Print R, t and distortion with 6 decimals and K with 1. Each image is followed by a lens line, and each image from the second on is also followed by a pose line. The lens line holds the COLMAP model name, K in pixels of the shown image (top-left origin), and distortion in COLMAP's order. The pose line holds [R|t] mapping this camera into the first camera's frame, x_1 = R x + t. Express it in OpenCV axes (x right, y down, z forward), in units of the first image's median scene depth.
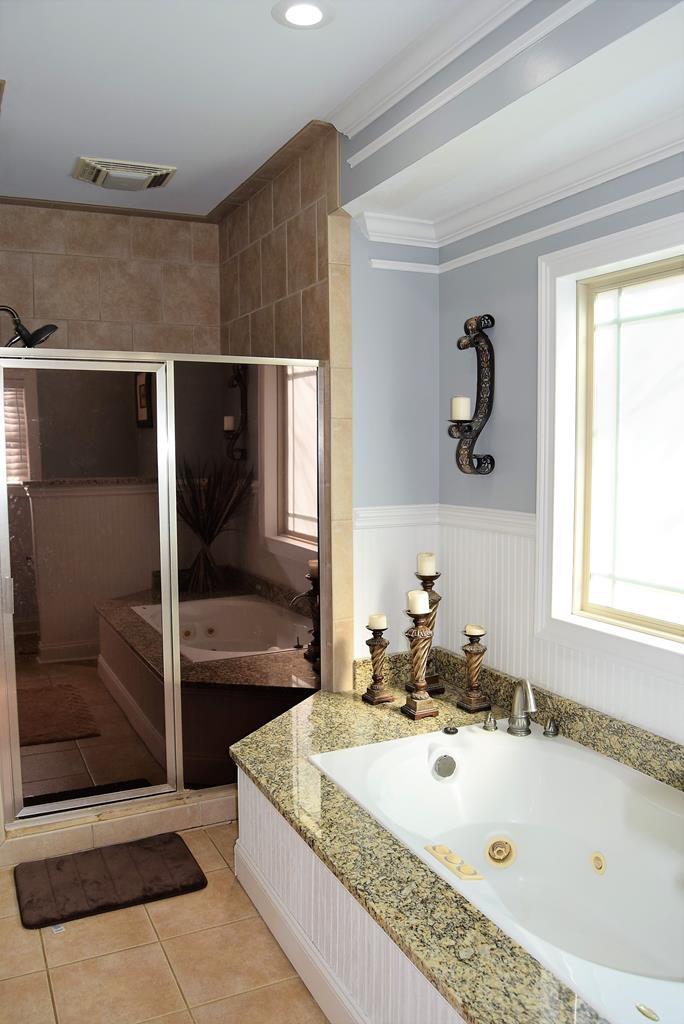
lens RADIAL K [[811.1, 0, 338.9], [0, 811.1, 507.5], [0, 0, 1]] dist [-0.094299, 0.035604]
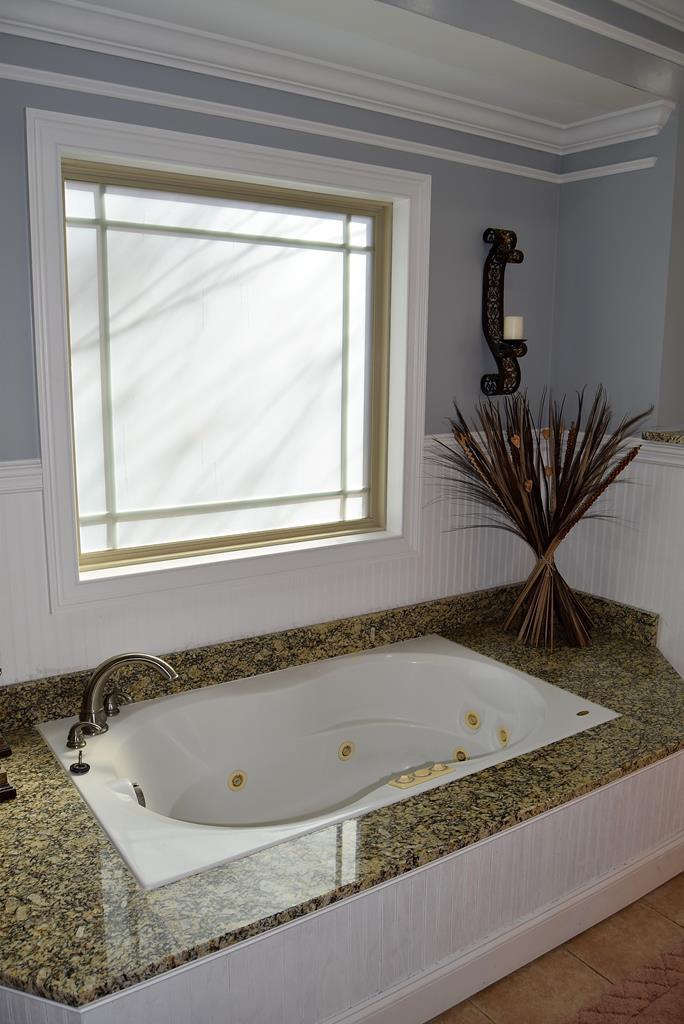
lens RADIAL K [[811.1, 0, 337.7], [0, 811.1, 515.7], [0, 0, 1]] dist [-0.094299, 0.035604]
pose [[-0.143542, -0.177387, 0.973617, -0.627235], [0.083541, 0.978121, 0.190524, -0.068685], [-0.986112, 0.108685, -0.125583, 0.960056]]
